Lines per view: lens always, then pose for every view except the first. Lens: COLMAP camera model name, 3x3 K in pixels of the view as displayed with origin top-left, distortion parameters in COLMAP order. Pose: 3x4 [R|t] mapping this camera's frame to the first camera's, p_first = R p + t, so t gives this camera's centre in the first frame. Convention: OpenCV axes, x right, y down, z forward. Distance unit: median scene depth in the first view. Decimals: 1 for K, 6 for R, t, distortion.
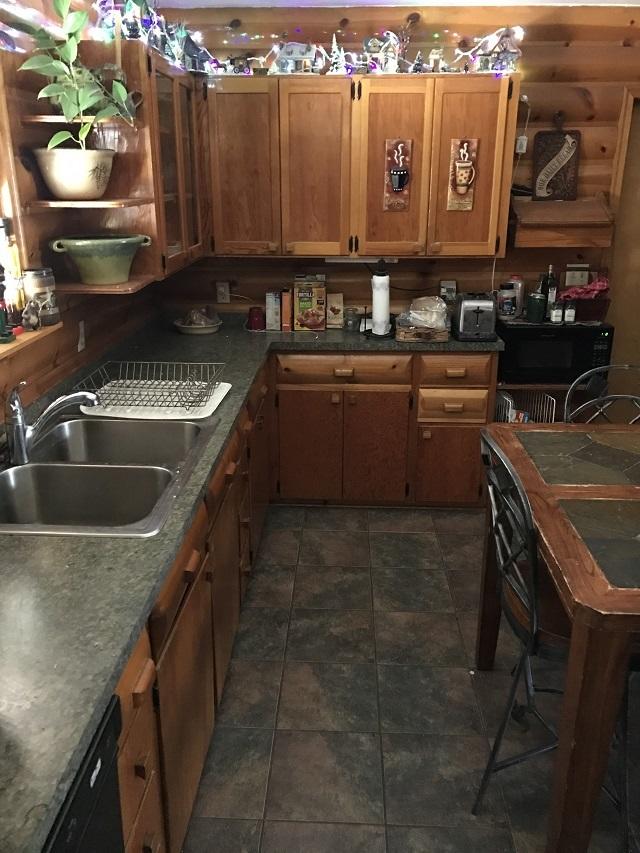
lens RADIAL K [[699.8, 0, 313.8], [0, 699.8, 424.3], [0, 0, 1]] dist [0.033066, -0.050039]
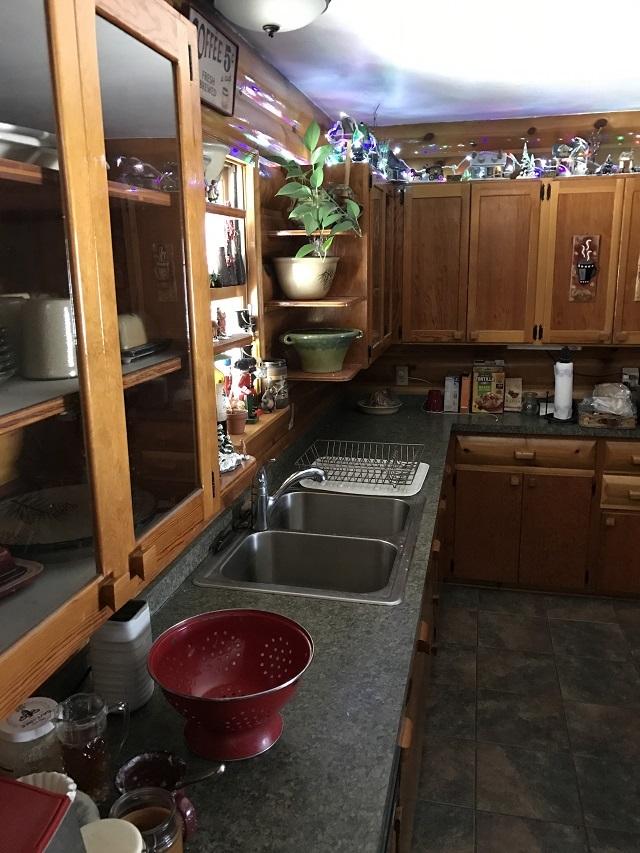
lens RADIAL K [[699.8, 0, 311.5], [0, 699.8, 422.5], [0, 0, 1]] dist [0.033066, -0.050039]
pose [[0.982273, 0.027594, -0.185412, -0.084795], [-0.047112, 0.993699, -0.101701, -0.003669], [0.181438, 0.108633, 0.977384, -0.069092]]
